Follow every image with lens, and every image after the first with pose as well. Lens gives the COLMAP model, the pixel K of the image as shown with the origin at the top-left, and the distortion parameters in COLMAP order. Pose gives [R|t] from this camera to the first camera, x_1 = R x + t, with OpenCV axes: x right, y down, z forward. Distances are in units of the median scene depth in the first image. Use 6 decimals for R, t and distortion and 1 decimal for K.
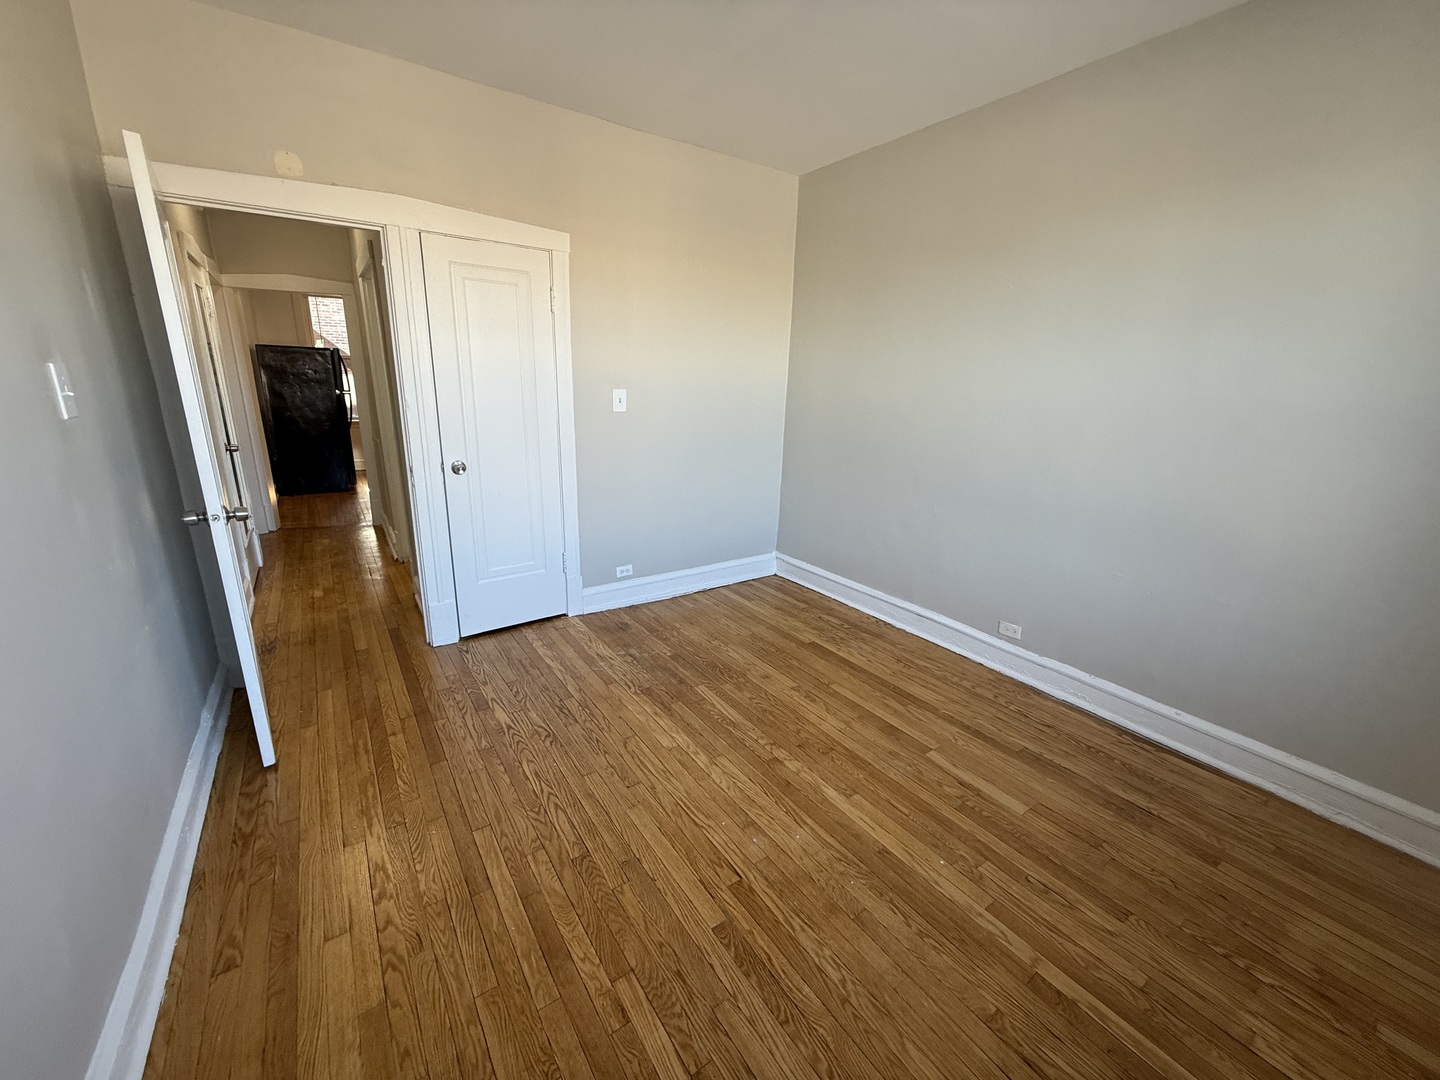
lens RADIAL K [[574.6, 0, 717.7], [0, 574.6, 542.2], [0, 0, 1]] dist [-0.000574, -0.000122]
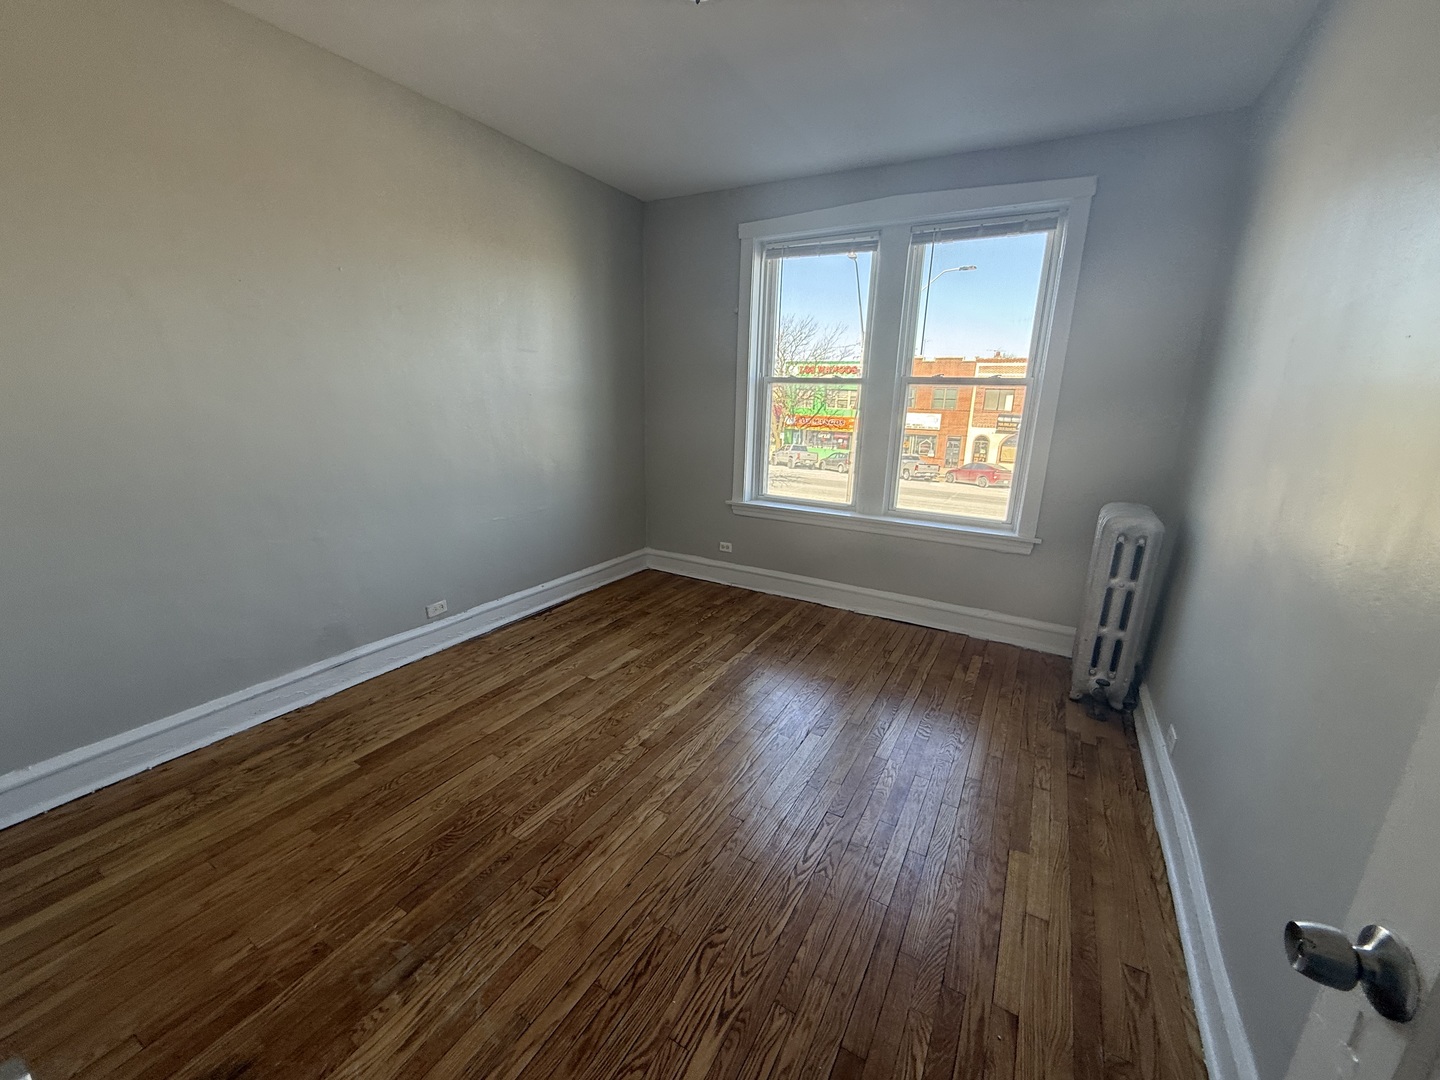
lens RADIAL K [[574.6, 0, 722.4], [0, 574.6, 536.4], [0, 0, 1]] dist [-0.000574, -0.000122]
pose [[-0.433472, -0.261534, 0.862382, -0.701904], [0.208770, 0.901783, 0.378421, -0.303555], [-0.876651, 0.344074, -0.336297, 0.997866]]
